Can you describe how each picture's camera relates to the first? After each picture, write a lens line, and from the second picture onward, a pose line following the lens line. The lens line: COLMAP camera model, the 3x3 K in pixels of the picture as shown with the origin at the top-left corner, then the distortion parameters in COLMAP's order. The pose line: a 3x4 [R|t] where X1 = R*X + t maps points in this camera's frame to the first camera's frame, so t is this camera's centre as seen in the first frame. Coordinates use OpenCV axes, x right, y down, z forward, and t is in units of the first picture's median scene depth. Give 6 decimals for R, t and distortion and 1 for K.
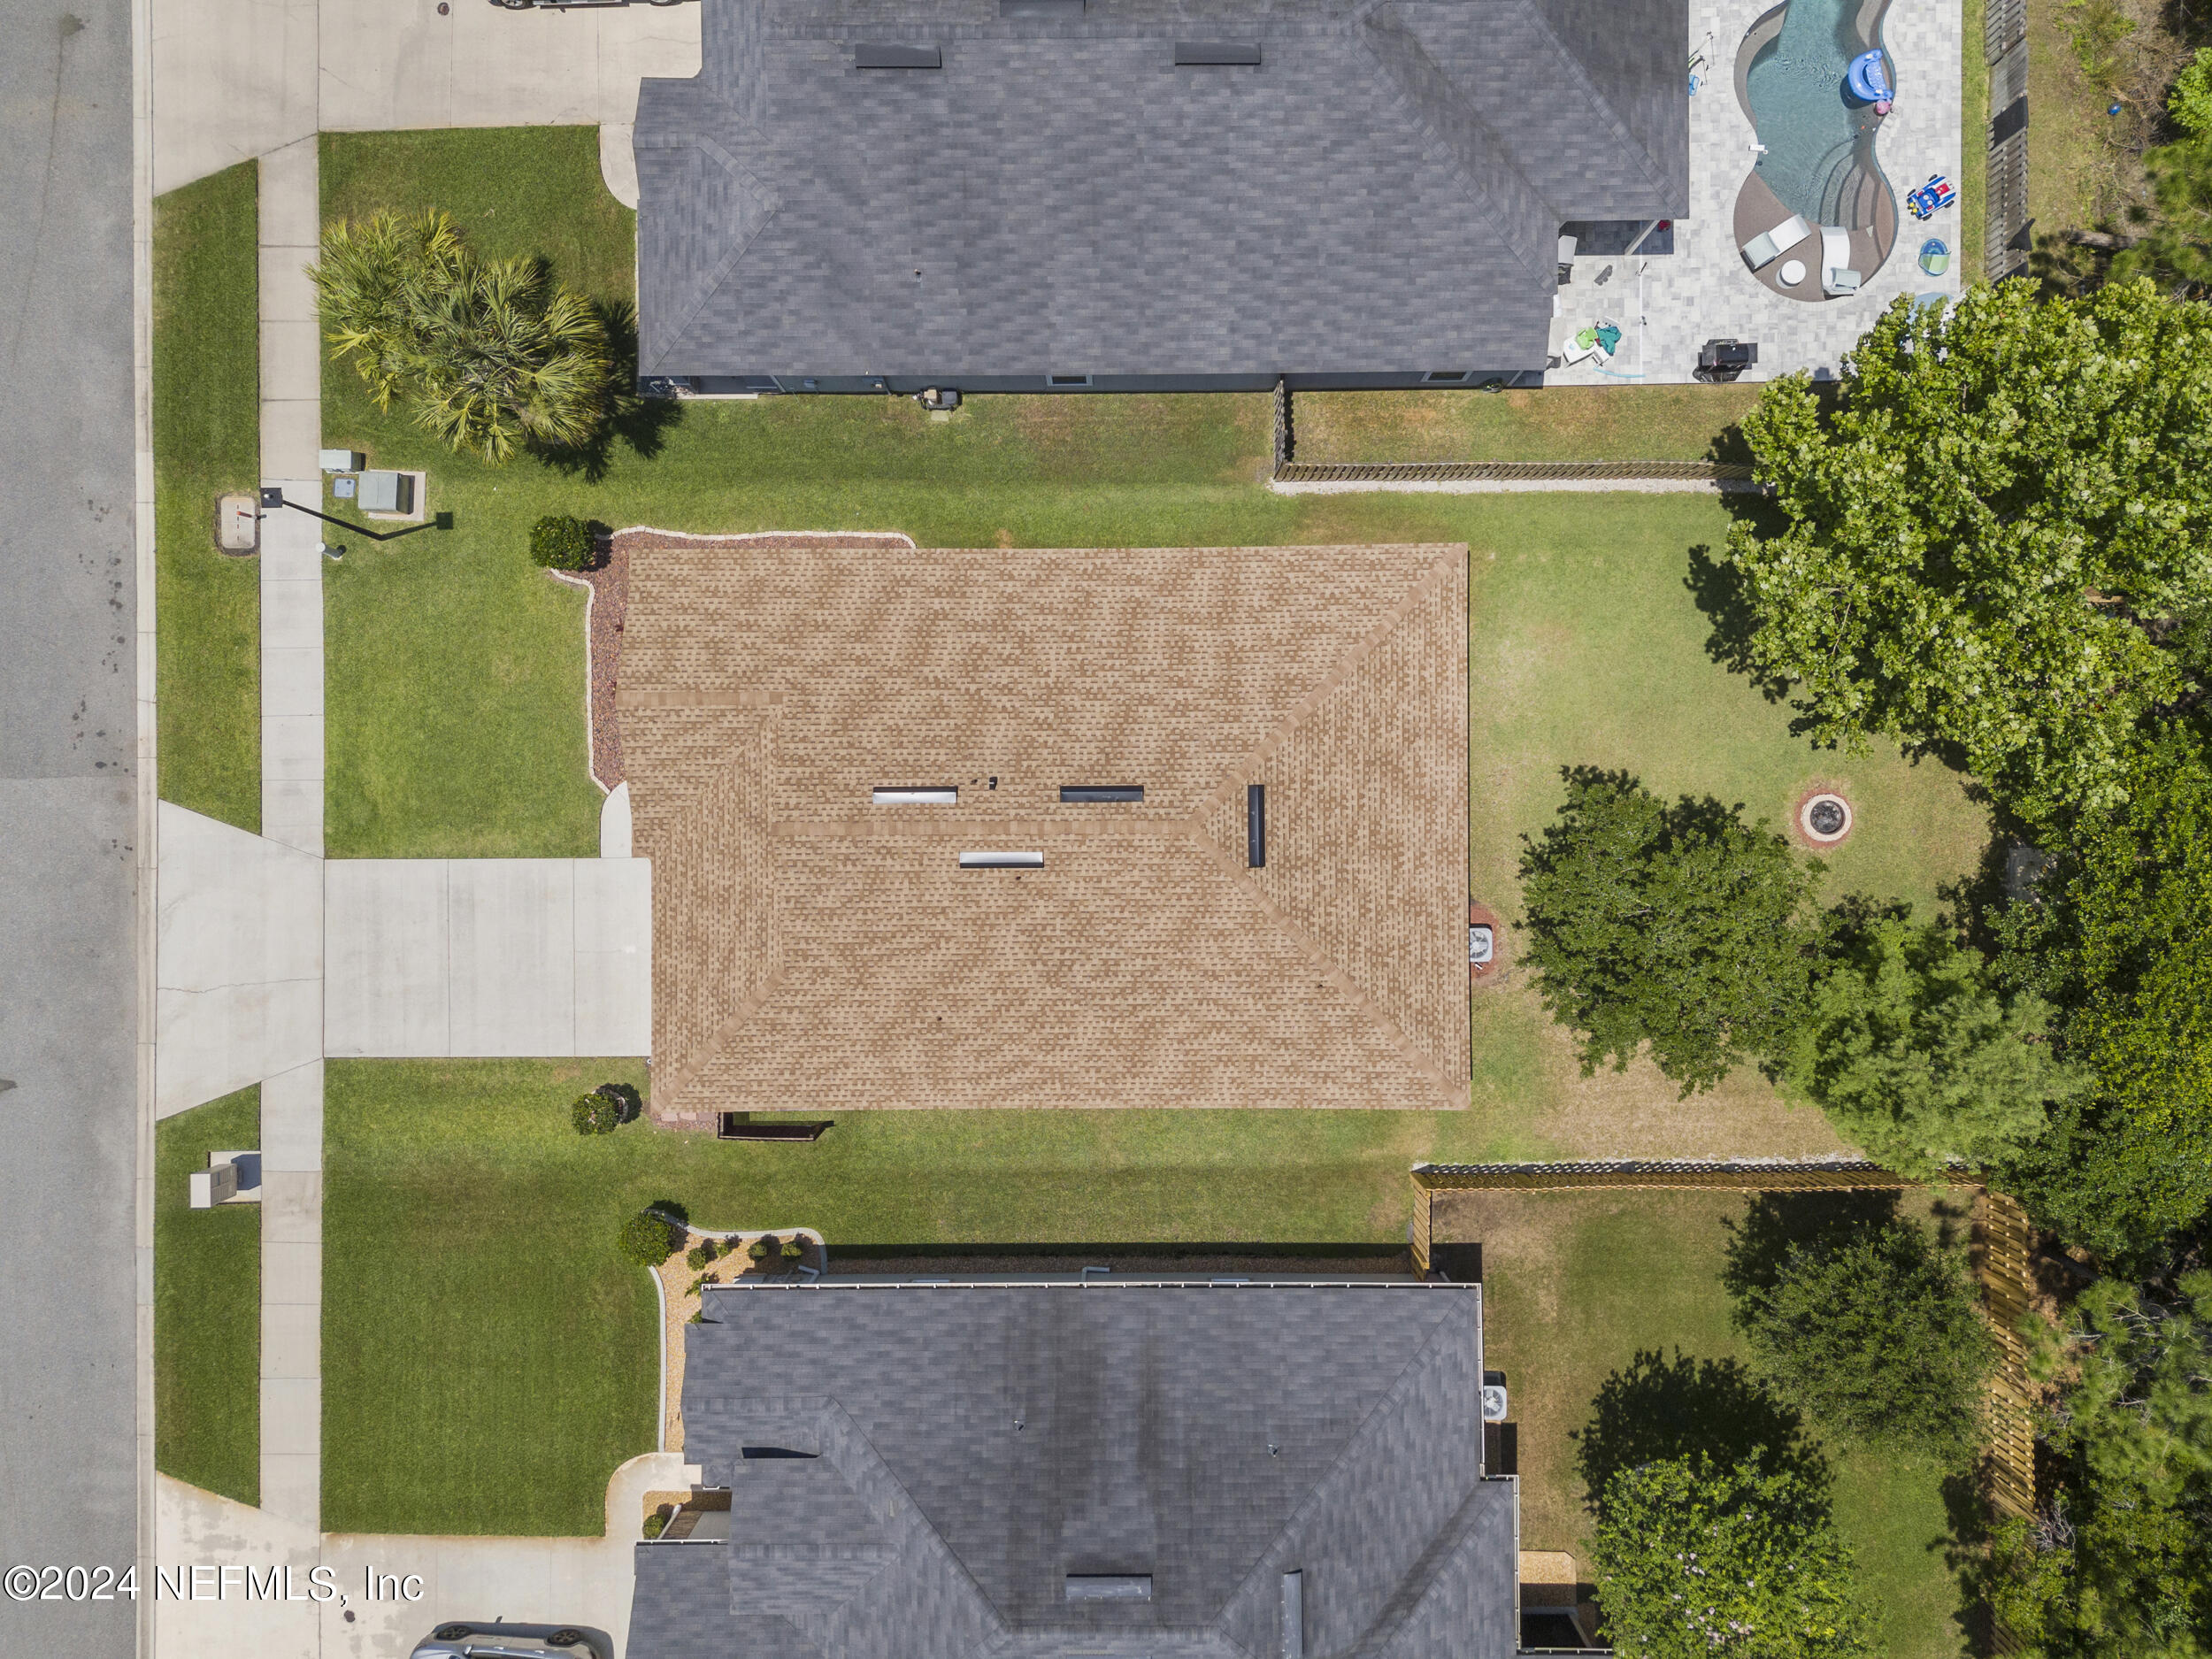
lens RADIAL K [[1626.4, 0, 1106.0], [0, 1626.4, 829.5], [0, 0, 1]] dist [0.052407, -0.038047]
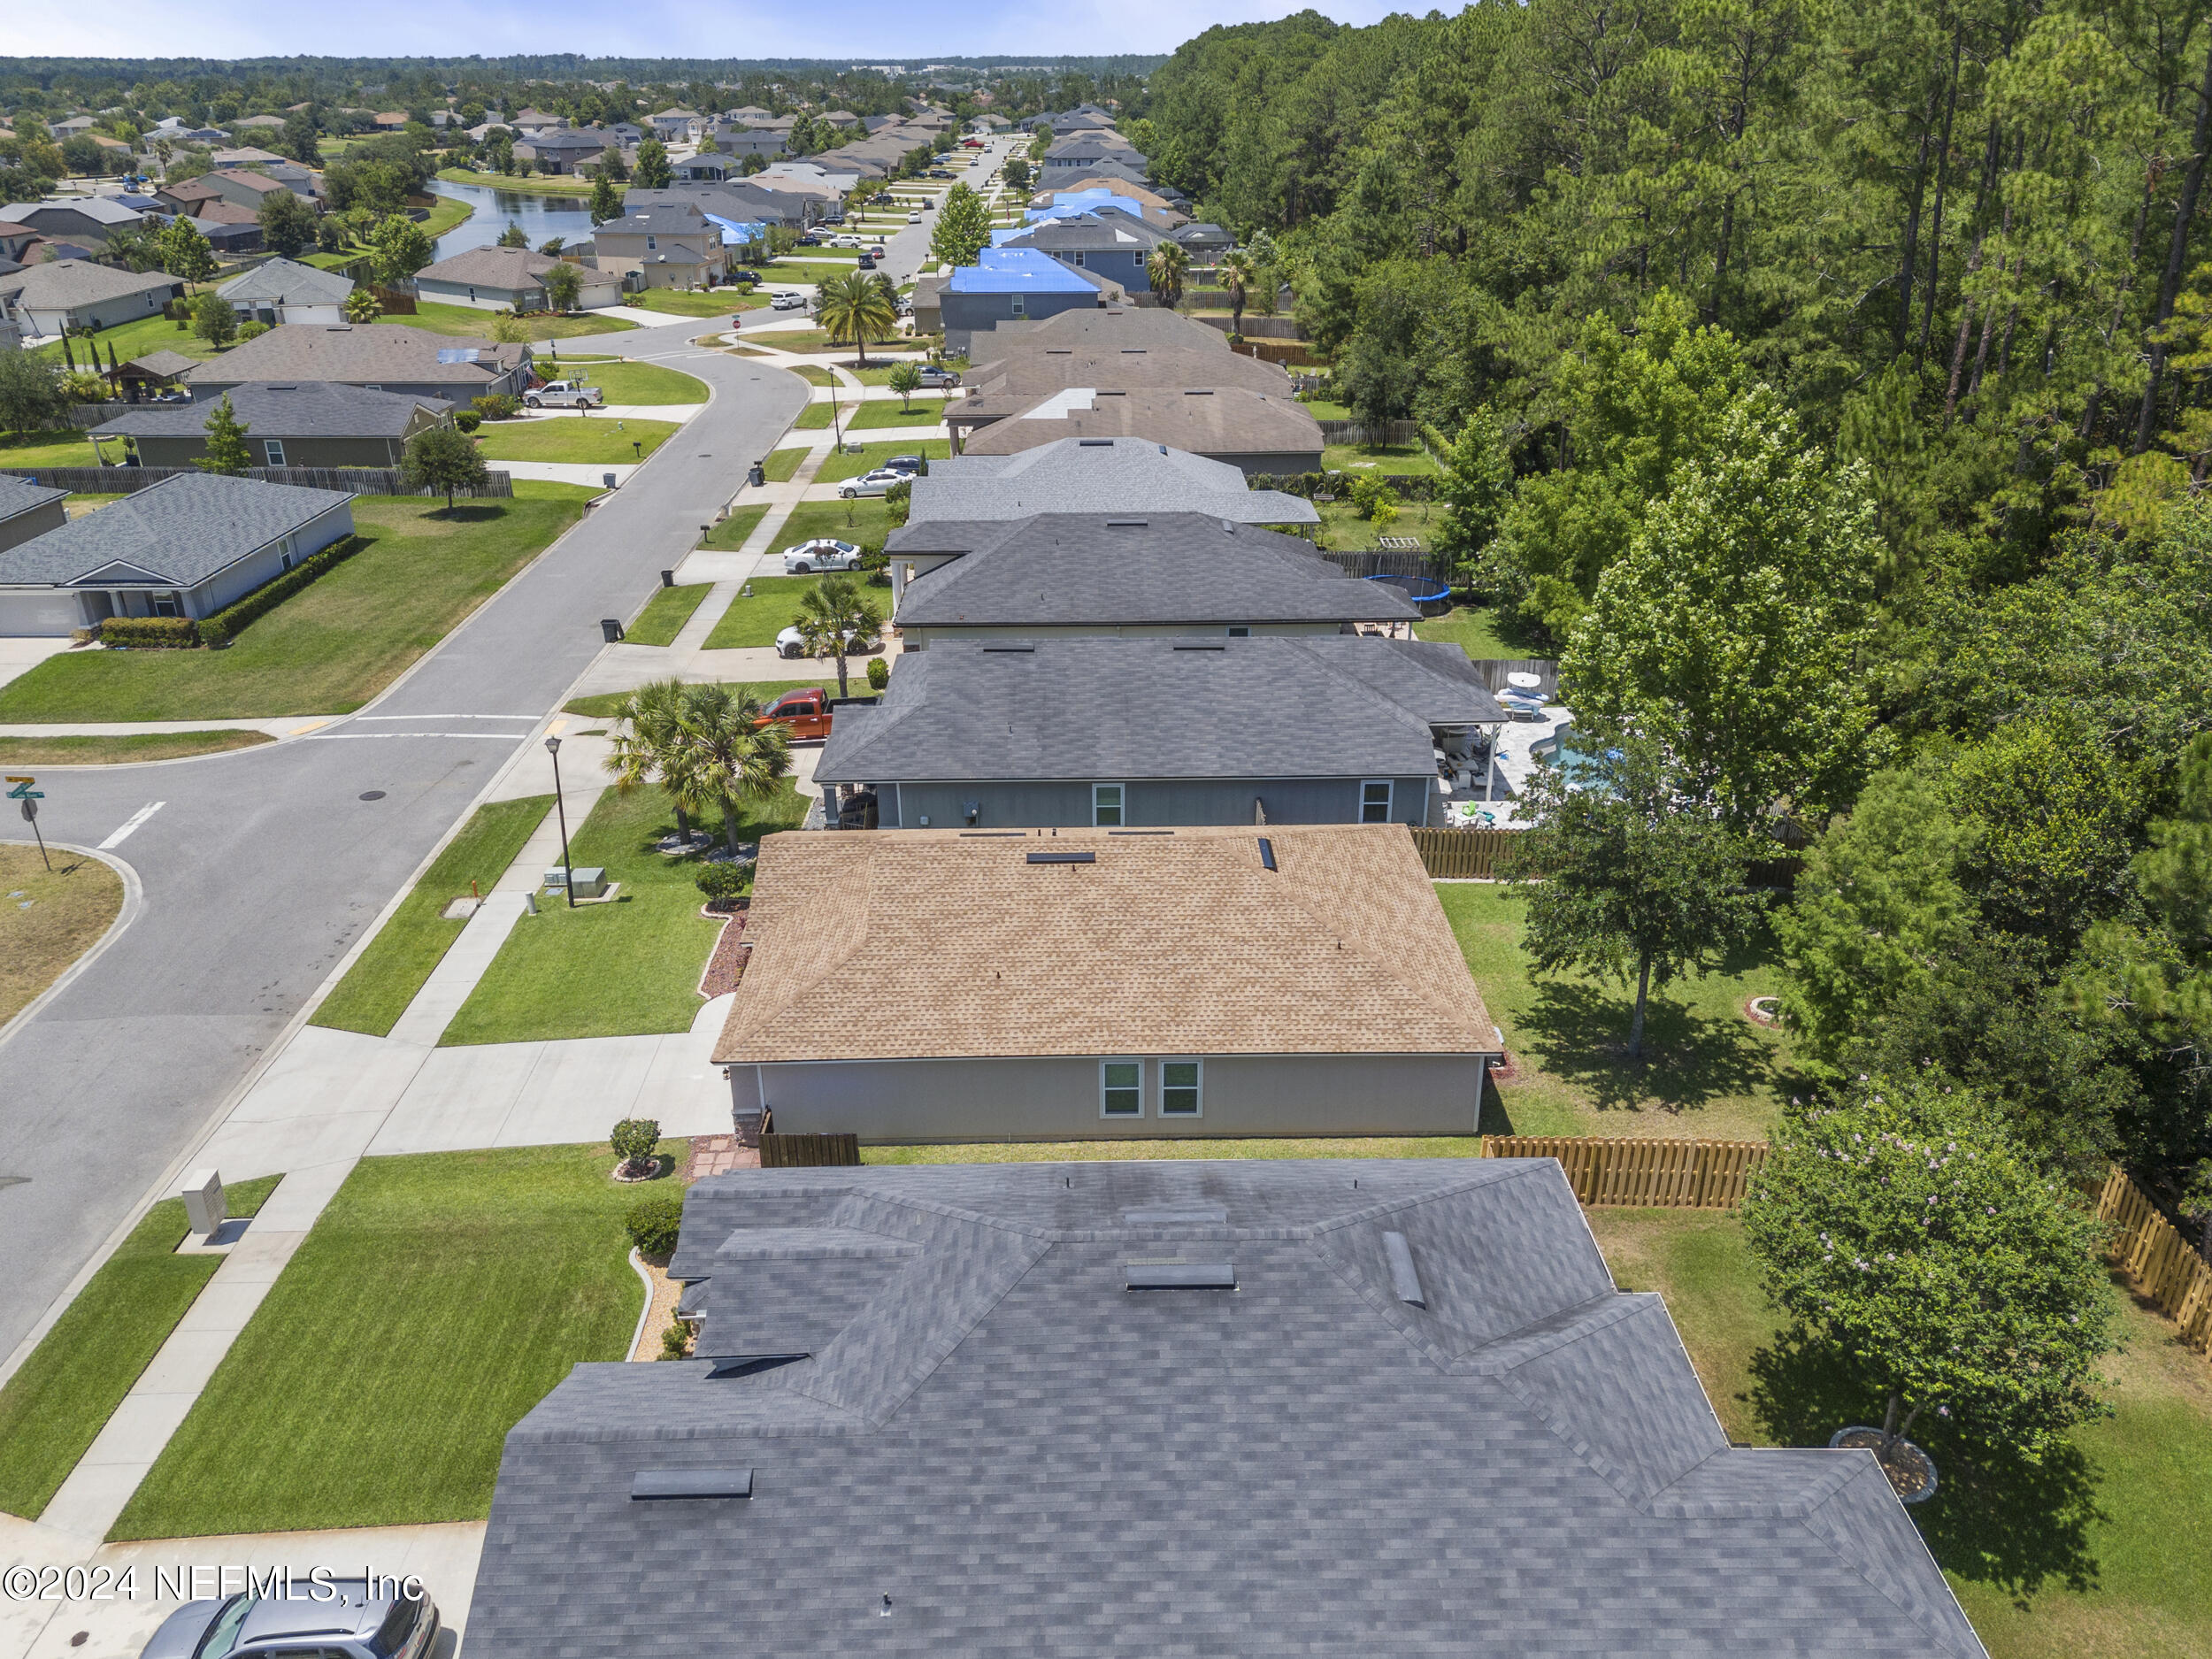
lens RADIAL K [[1643.9, 0, 1106.0], [0, 1643.9, 829.5], [0, 0, 1]] dist [0.048487, -0.037096]
pose [[0.999935, 0.003639, 0.010838, -0.038204], [0.008276, 0.423639, -0.905793, 0.979618], [-0.007887, 0.905824, 0.423581, 0.397627]]
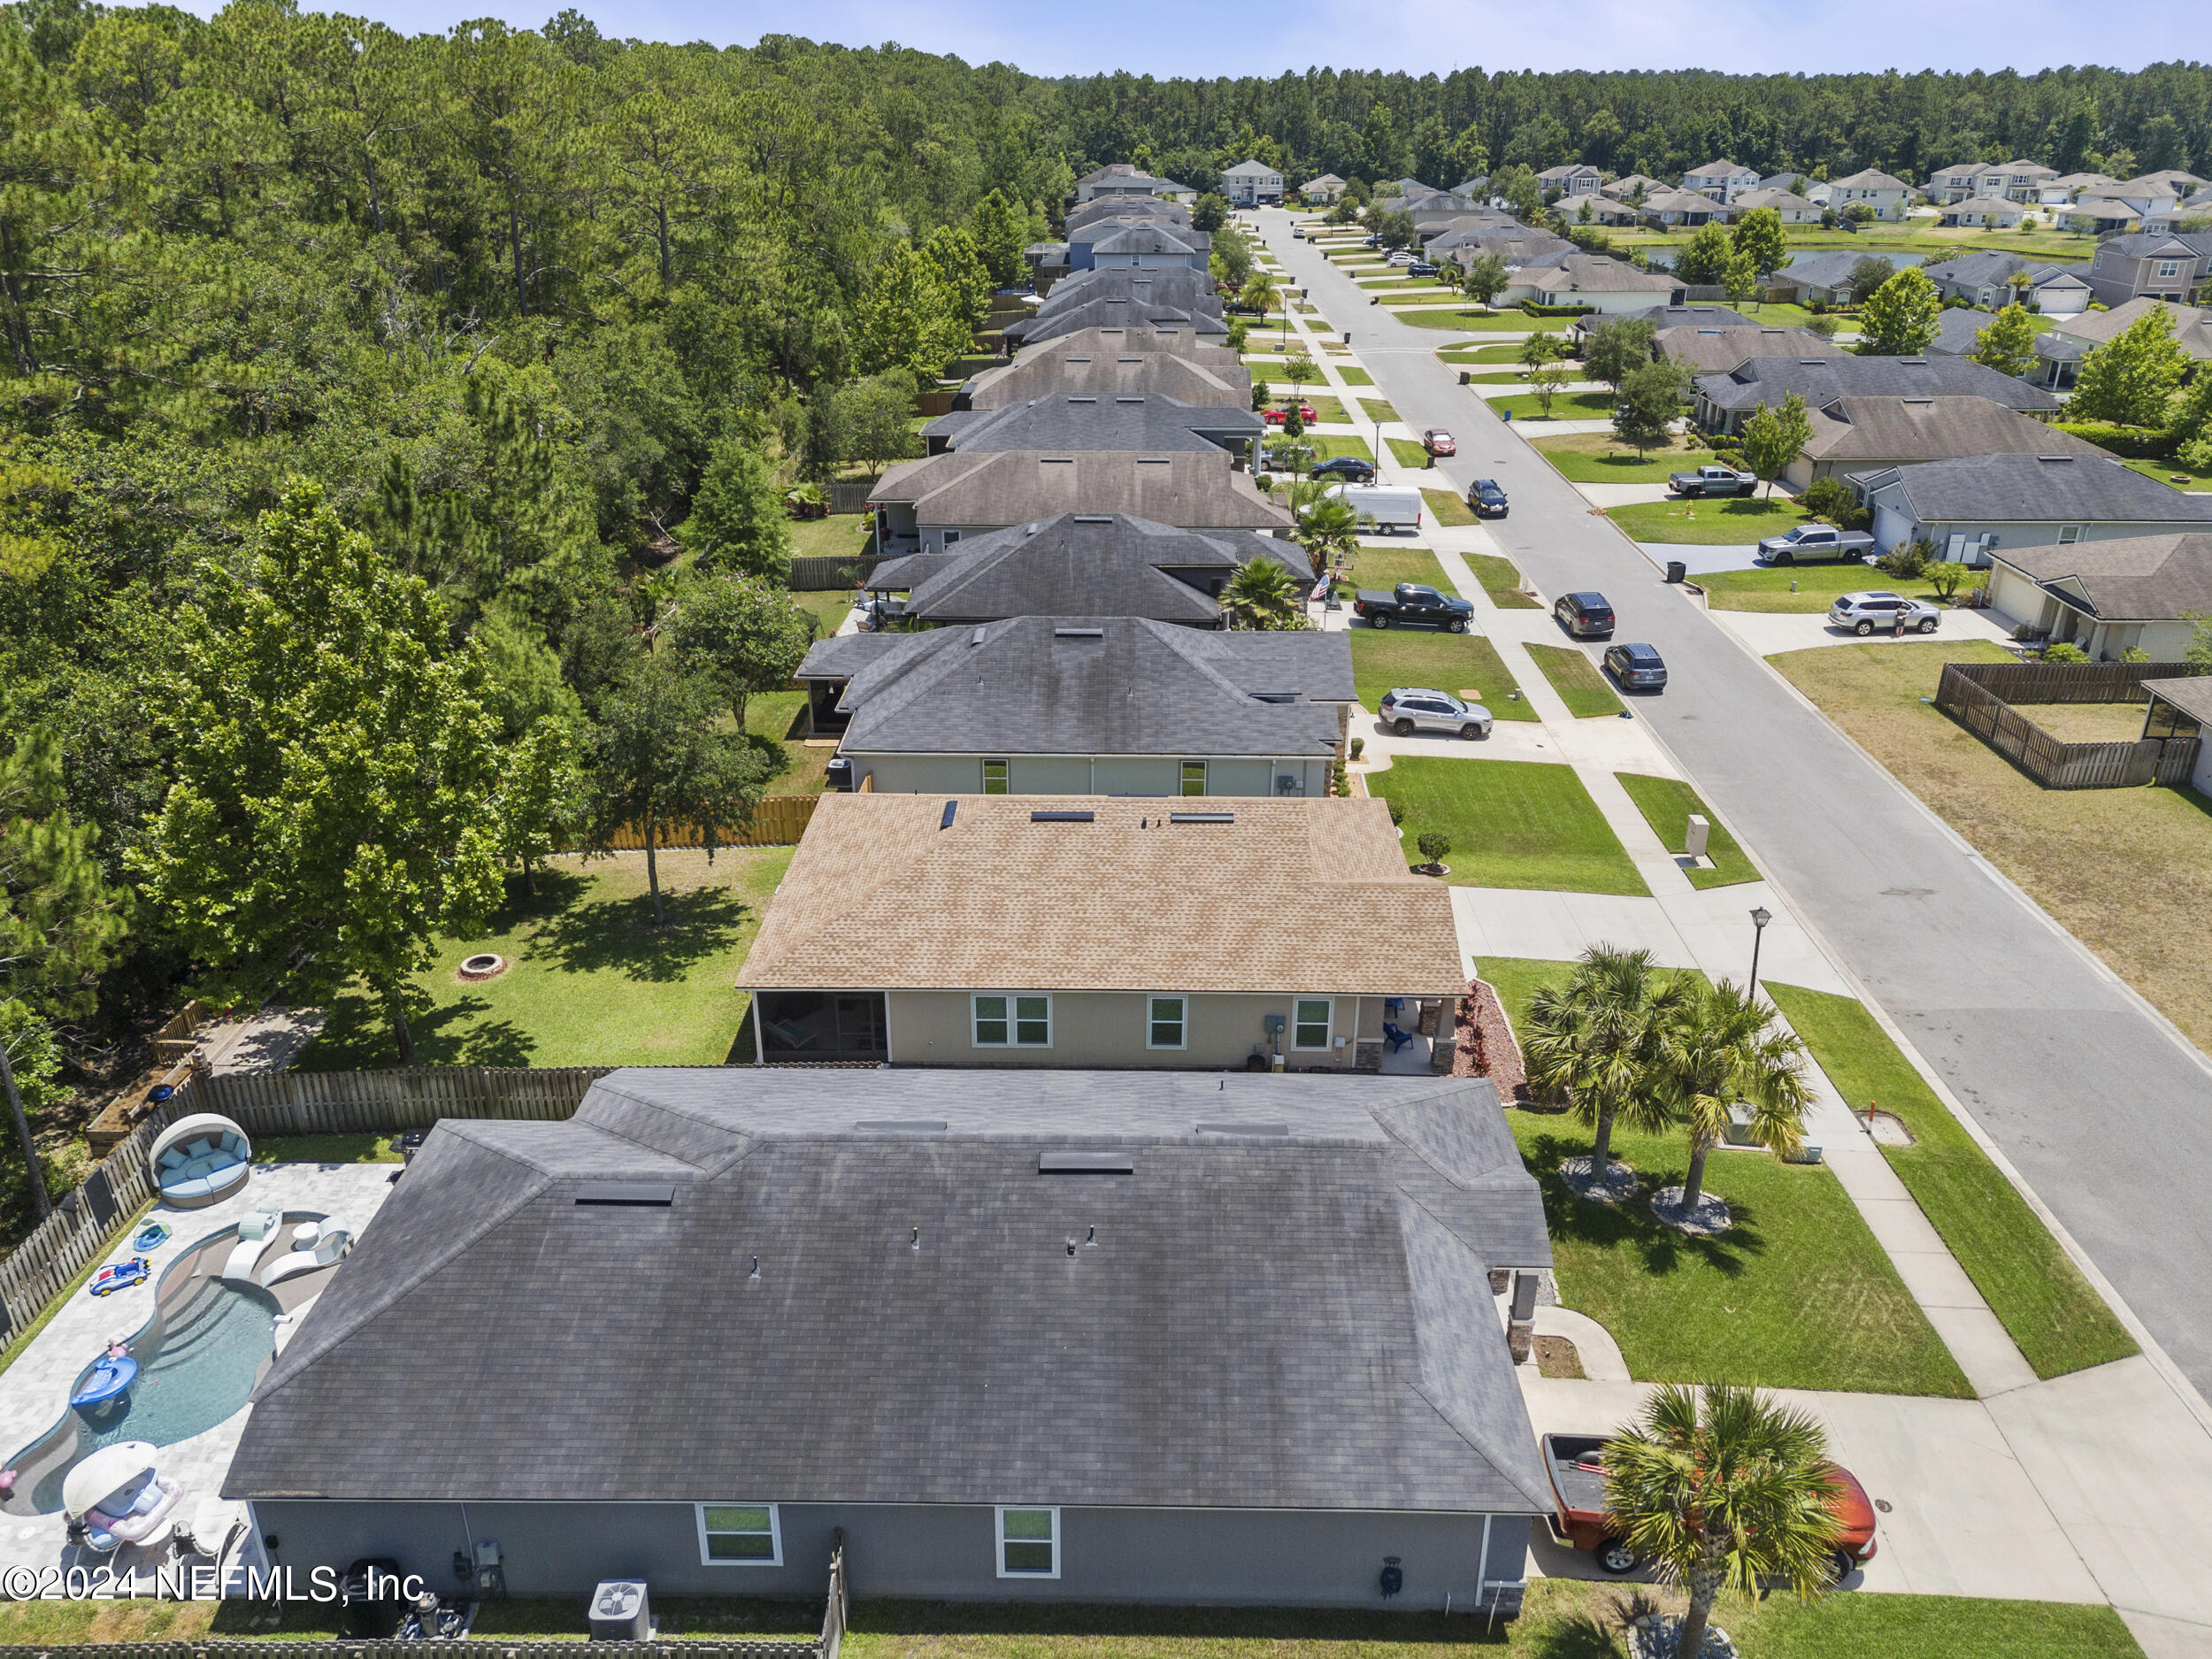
lens RADIAL K [[1626.4, 0, 1106.0], [0, 1626.4, 829.5], [0, 0, 1]] dist [0.052407, -0.038047]
pose [[-0.999672, 0.000081, 0.025608, -0.063131], [0.023357, -0.407089, 0.913090, -1.082913], [0.010499, 0.913389, 0.406953, 0.406312]]
